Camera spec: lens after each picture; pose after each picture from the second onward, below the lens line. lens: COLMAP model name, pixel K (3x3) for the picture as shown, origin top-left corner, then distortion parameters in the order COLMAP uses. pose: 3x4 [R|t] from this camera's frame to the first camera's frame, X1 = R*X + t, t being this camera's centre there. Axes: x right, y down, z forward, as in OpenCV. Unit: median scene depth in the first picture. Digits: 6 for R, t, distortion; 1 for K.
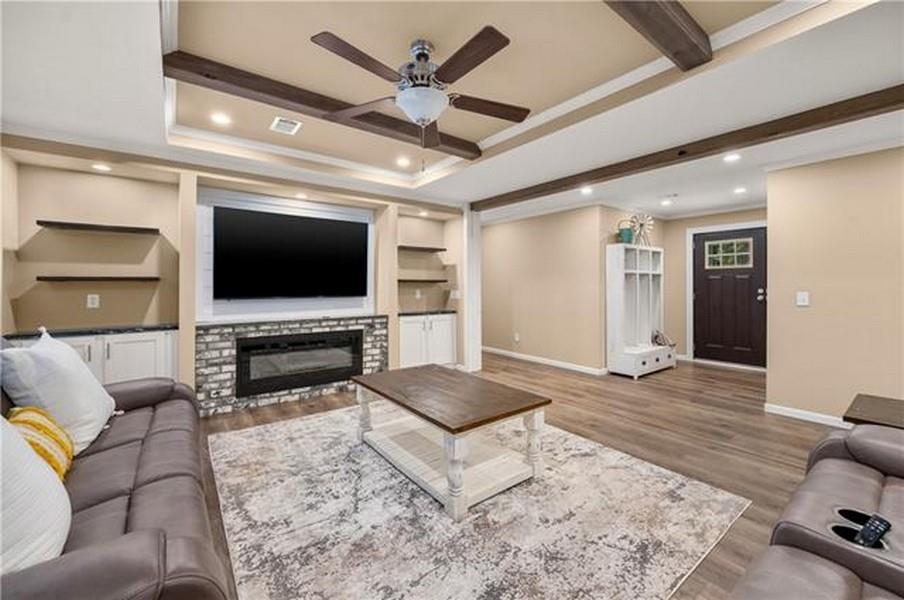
lens RADIAL K [[360.4, 0, 451.5], [0, 360.4, 291.3], [0, 0, 1]] dist [0.000497, 0.000021]
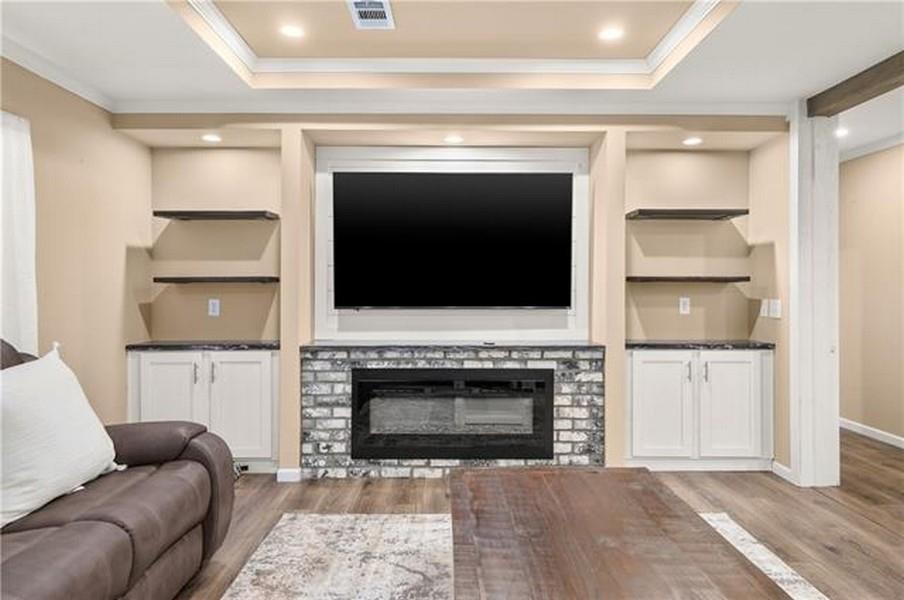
lens RADIAL K [[545.8, 0, 453.3], [0, 545.8, 296.6], [0, 0, 1]] dist [-0.000295, 0.002472]
pose [[0.806310, 0.009896, -0.591410, 0.130453], [-0.010139, 0.999944, 0.002909, -0.004973], [0.591406, 0.003651, 0.806366, 0.282660]]
